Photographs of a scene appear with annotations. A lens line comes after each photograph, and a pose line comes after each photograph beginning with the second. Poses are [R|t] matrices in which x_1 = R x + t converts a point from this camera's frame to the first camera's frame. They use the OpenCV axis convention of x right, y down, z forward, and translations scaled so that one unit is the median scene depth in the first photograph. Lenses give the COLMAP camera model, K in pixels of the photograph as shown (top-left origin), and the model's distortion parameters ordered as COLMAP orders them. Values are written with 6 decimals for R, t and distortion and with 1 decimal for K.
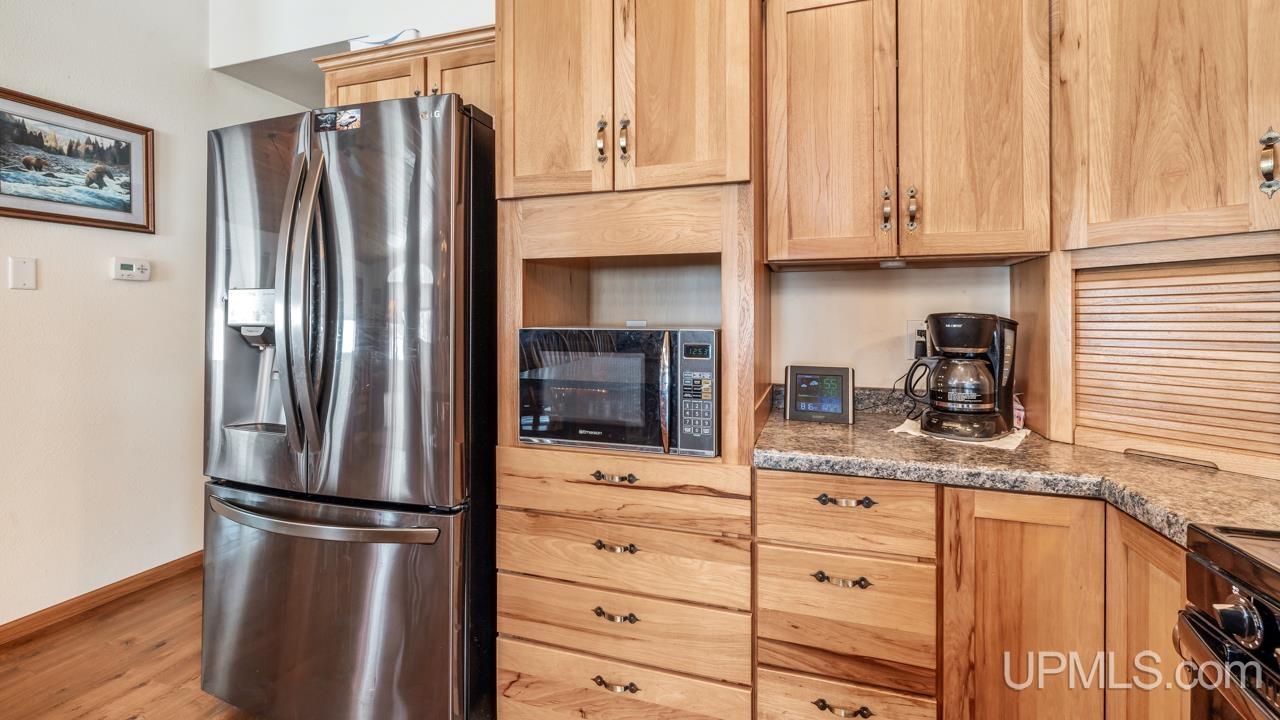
lens RADIAL K [[547.3, 0, 631.8], [0, 547.3, 322.8], [0, 0, 1]] dist [0.013593, -0.001016]
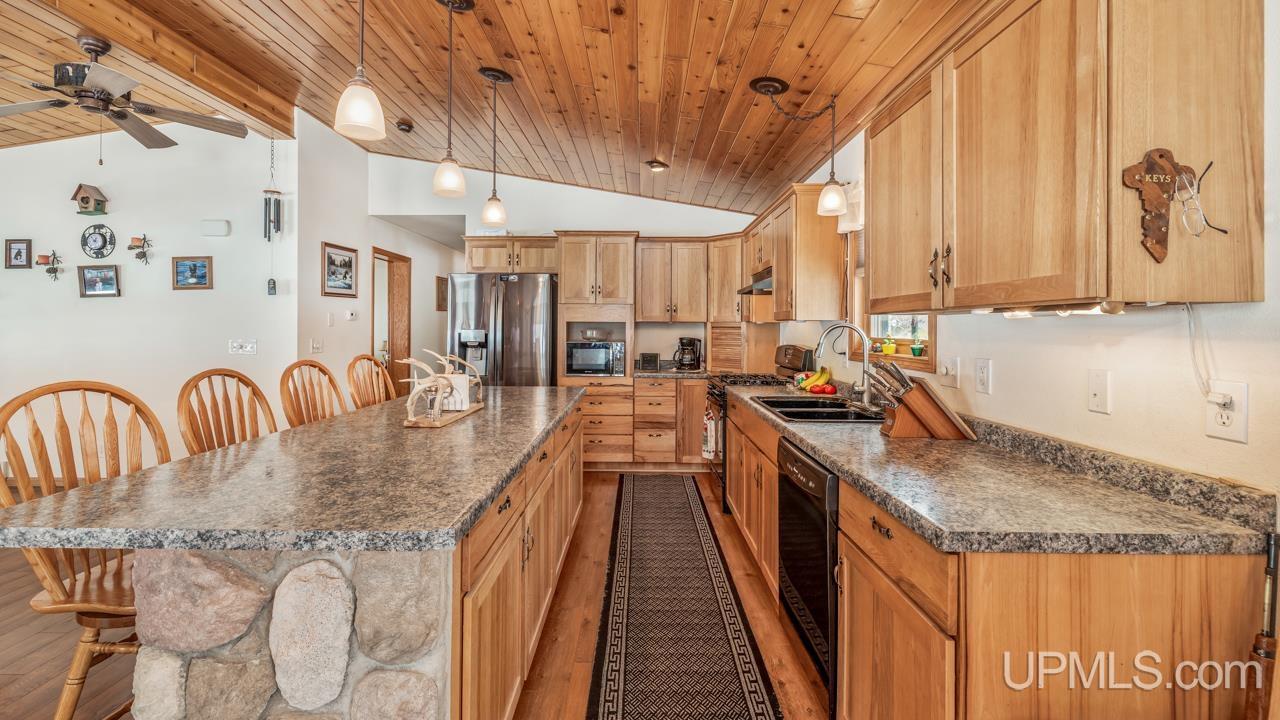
lens RADIAL K [[547.3, 0, 637.7], [0, 547.3, 332.4], [0, 0, 1]] dist [0.013593, -0.001016]
pose [[0.957841, 0.003192, 0.287280, -0.751540], [-0.001872, 0.999986, -0.004871, -0.034198], [-0.287291, 0.004128, 0.957834, -2.360918]]
